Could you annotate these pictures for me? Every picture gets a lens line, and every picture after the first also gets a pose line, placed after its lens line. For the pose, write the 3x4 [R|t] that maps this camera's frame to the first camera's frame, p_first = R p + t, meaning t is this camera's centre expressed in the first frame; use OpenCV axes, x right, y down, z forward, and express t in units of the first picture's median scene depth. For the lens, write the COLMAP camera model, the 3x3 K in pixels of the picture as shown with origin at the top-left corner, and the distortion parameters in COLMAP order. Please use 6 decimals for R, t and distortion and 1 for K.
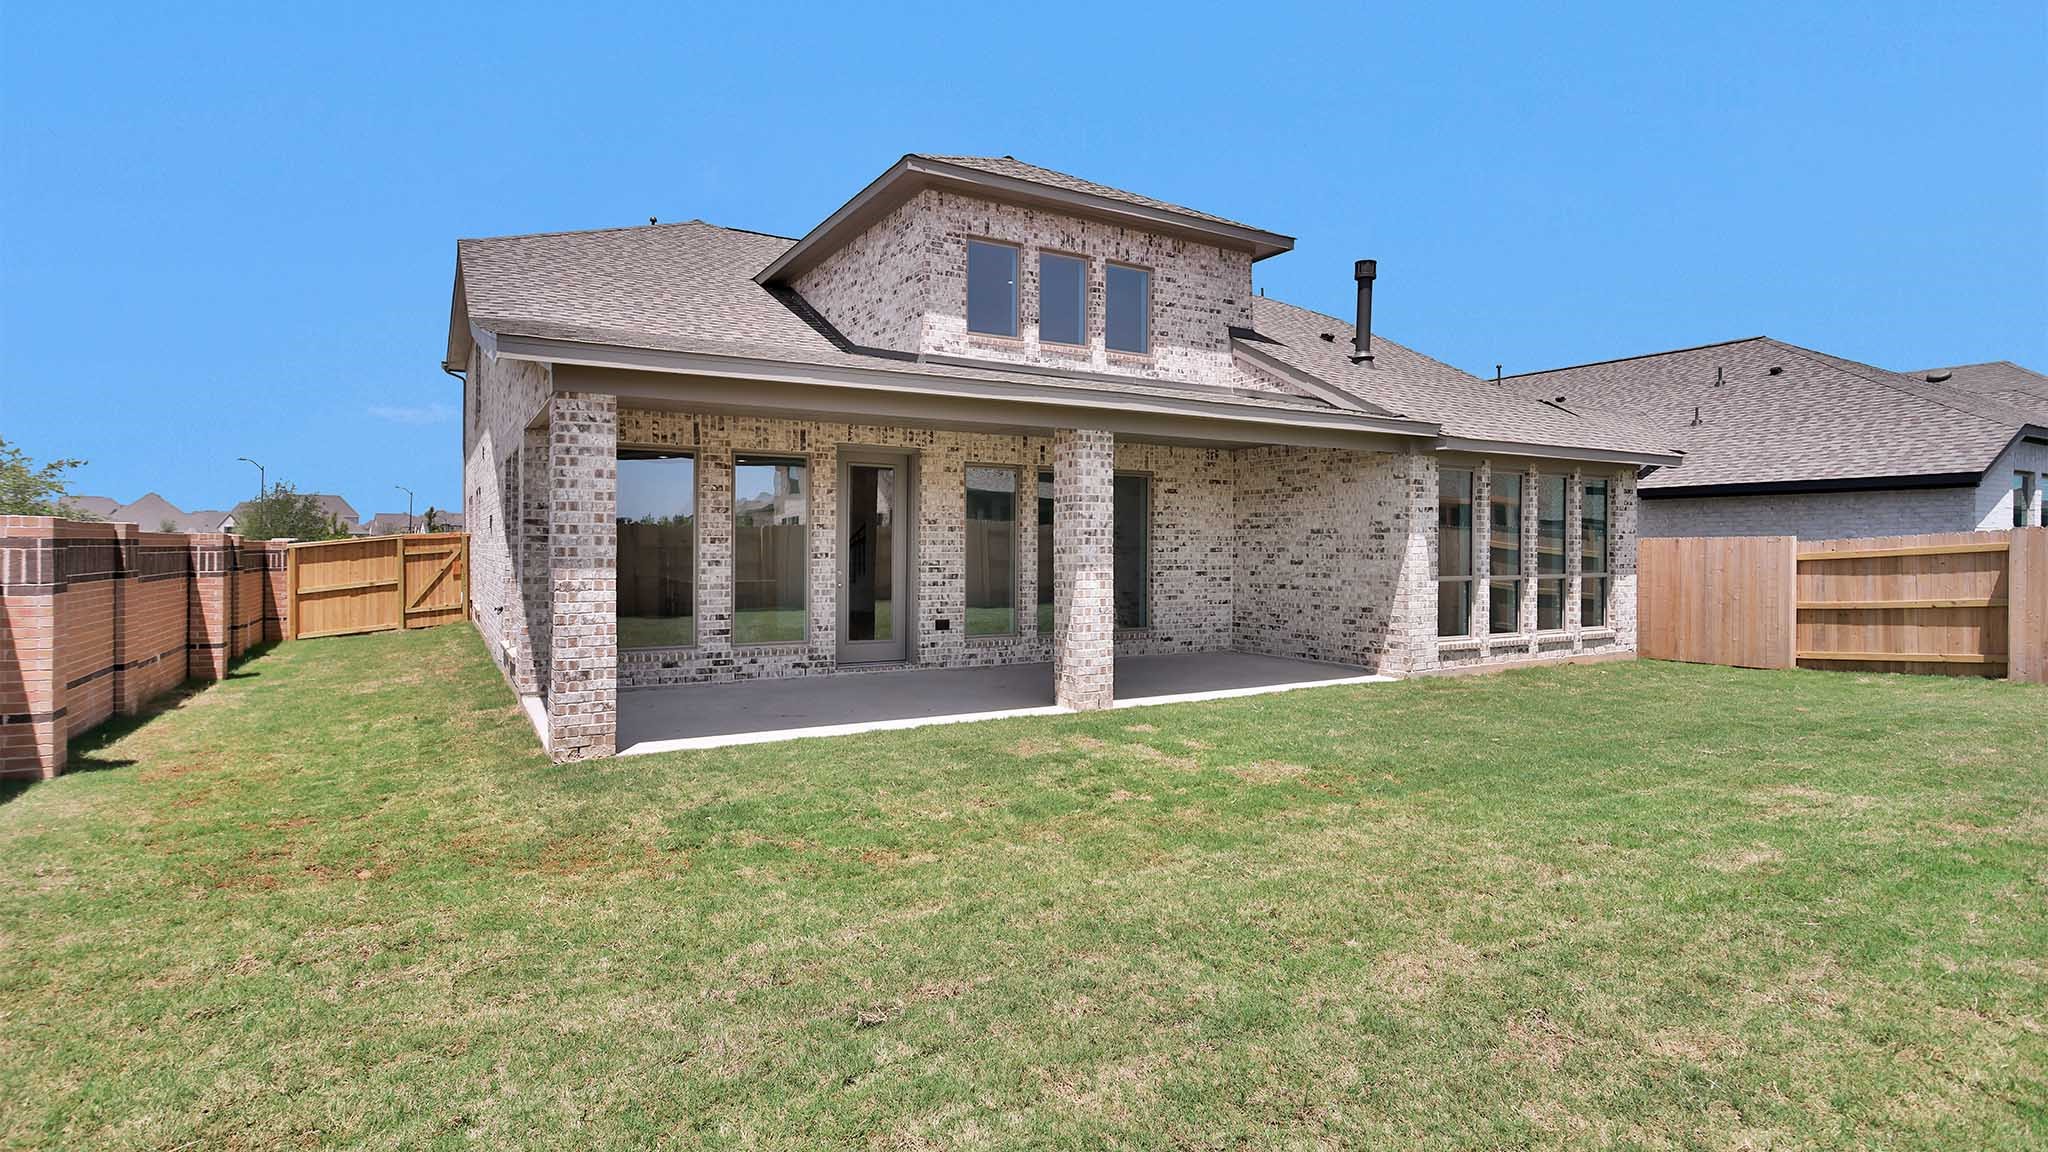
lens RADIAL K [[1015.6, 0, 1031.9], [0, 1015.6, 560.2], [0, 0, 1]] dist [-0.004036, -0.000672]
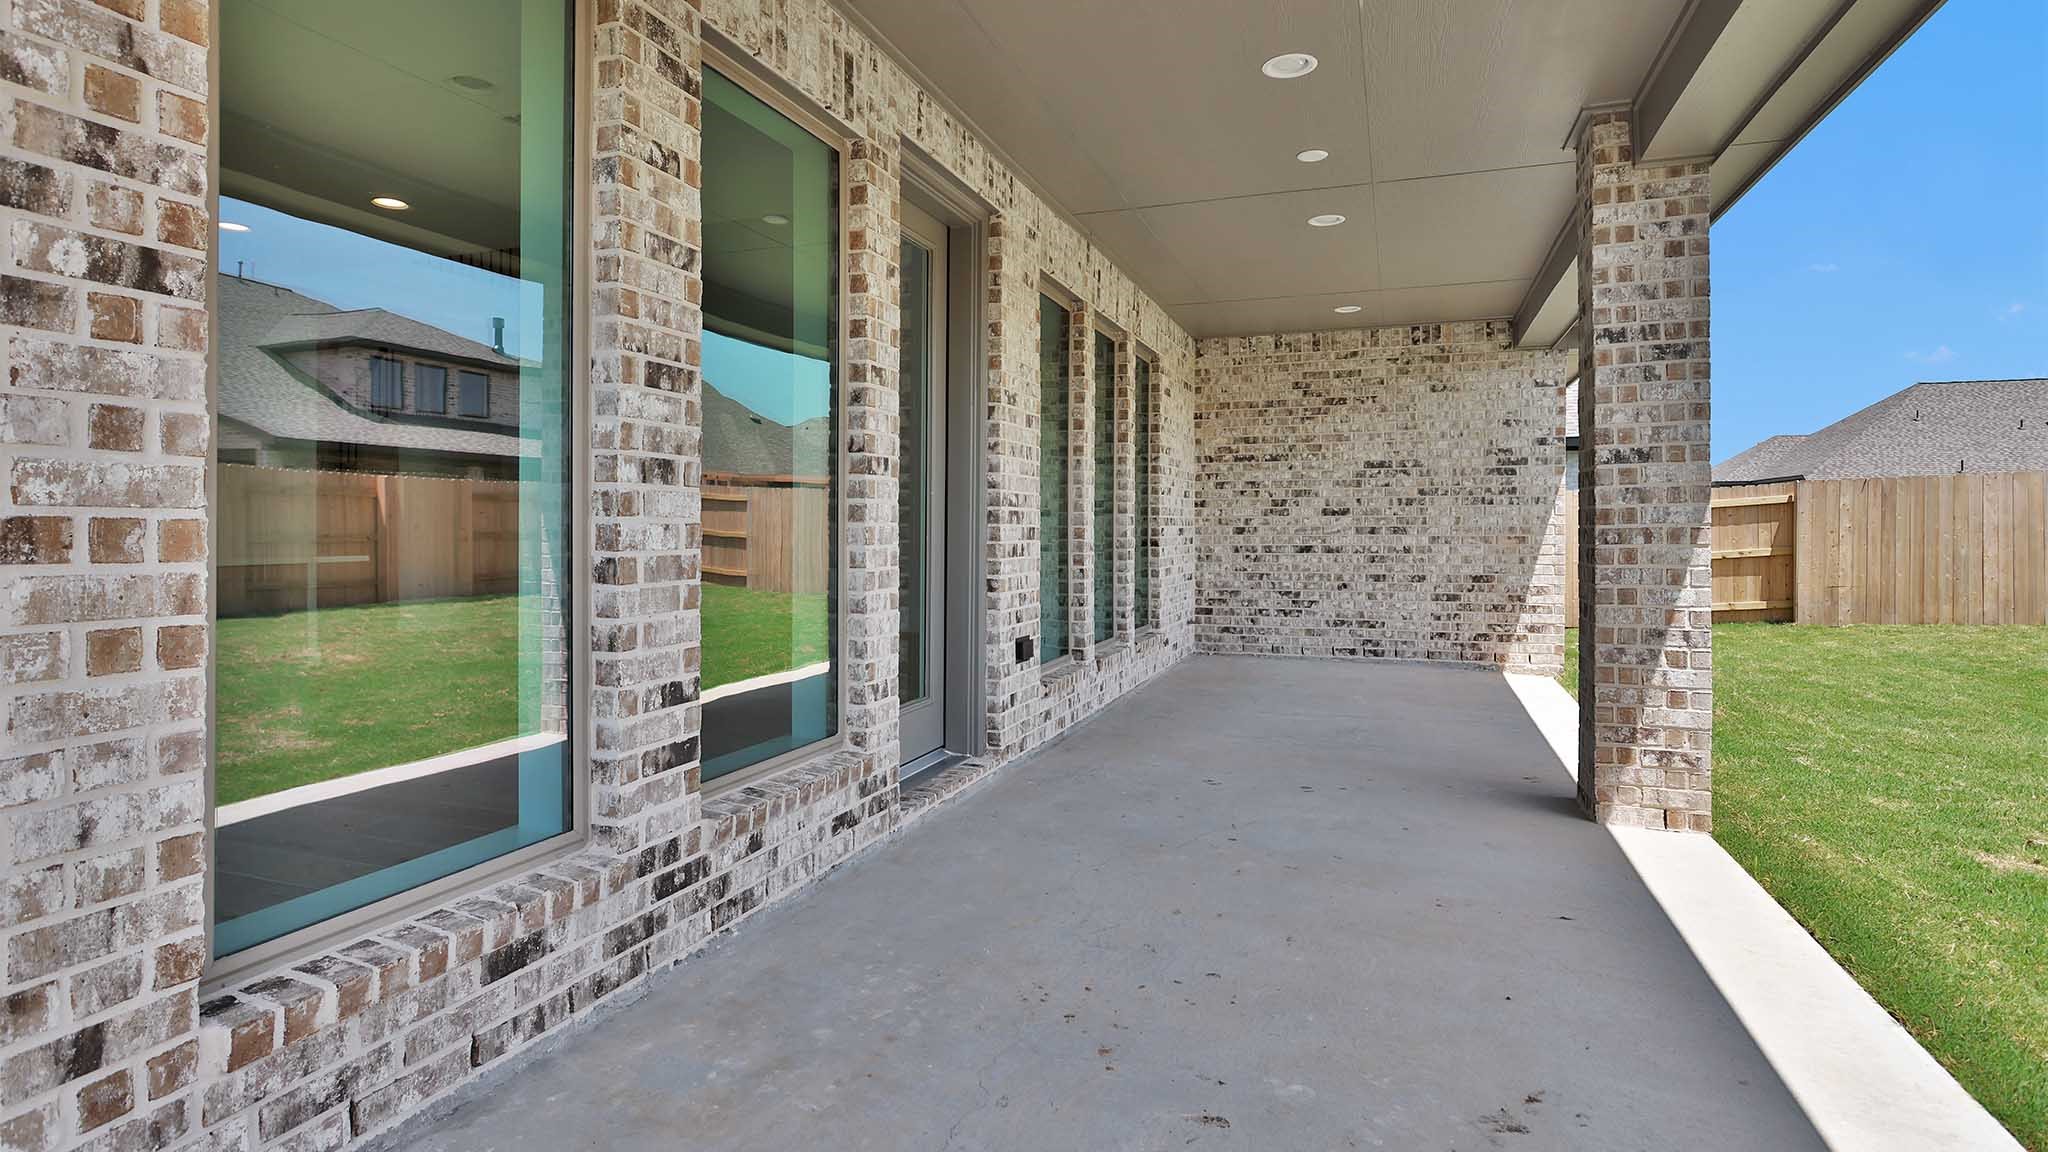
lens RADIAL K [[1015.6, 0, 982.7], [0, 1015.6, 531.2], [0, 0, 1]] dist [-0.004036, -0.000672]
pose [[0.778615, -0.004575, 0.627485, -0.362832], [0.010473, 0.999929, -0.005706, 0.017540], [-0.627415, 0.011014, 0.778607, 0.689870]]
